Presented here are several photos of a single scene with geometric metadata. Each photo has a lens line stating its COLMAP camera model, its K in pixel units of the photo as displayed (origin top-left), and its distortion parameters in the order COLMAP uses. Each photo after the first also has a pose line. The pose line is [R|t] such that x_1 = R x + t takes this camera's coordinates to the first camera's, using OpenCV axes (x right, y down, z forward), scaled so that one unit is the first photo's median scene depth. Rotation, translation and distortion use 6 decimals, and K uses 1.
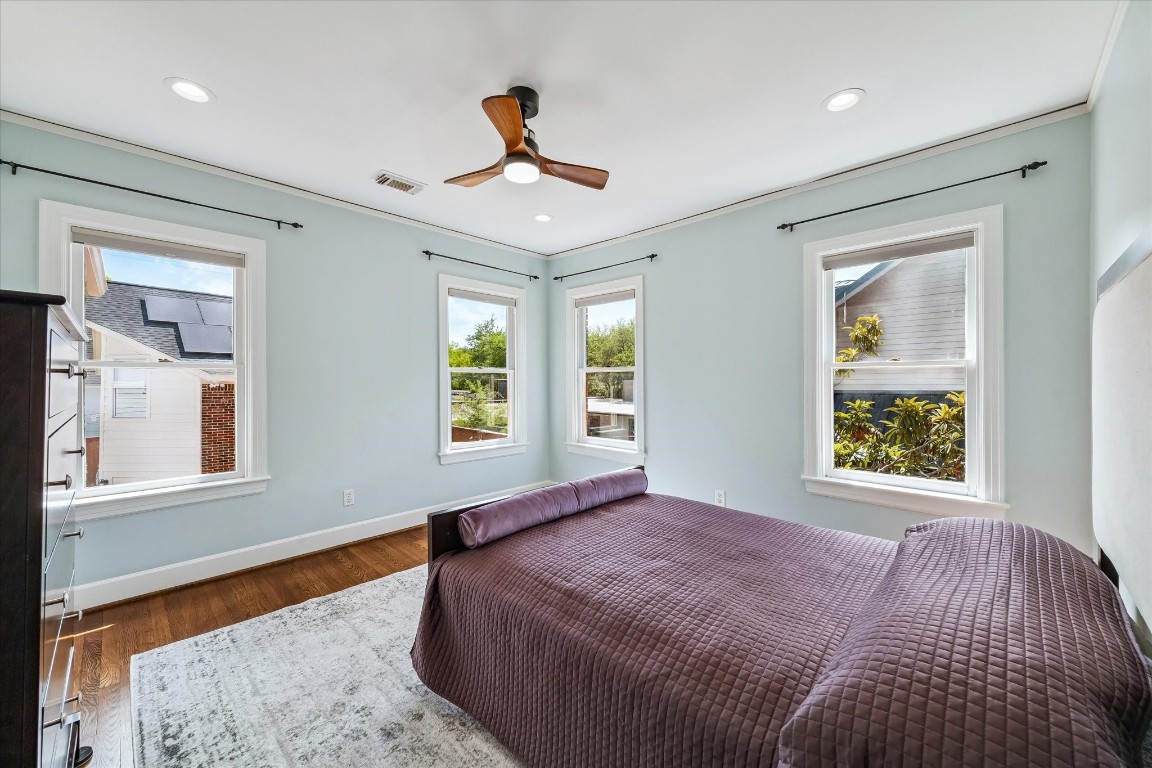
lens RADIAL K [[458.9, 0, 576.0], [0, 458.9, 384.0], [0, 0, 1]] dist [-0.000497, -0.000090]
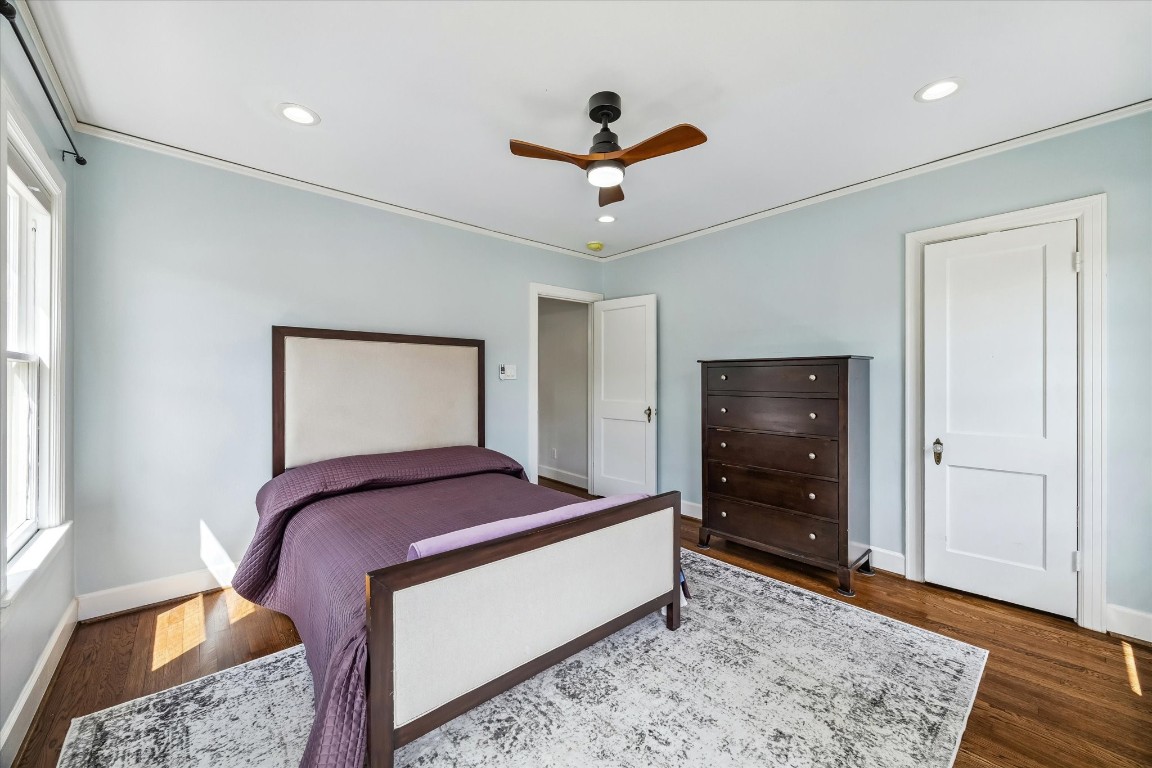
lens RADIAL K [[458.9, 0, 576.0], [0, 458.9, 384.0], [0, 0, 1]] dist [-0.000497, -0.000090]
pose [[-0.996236, 0.003396, 0.086621, -0.131587], [0.003716, 0.999987, 0.003523, -0.007742], [-0.086608, 0.003831, -0.996235, 1.934770]]
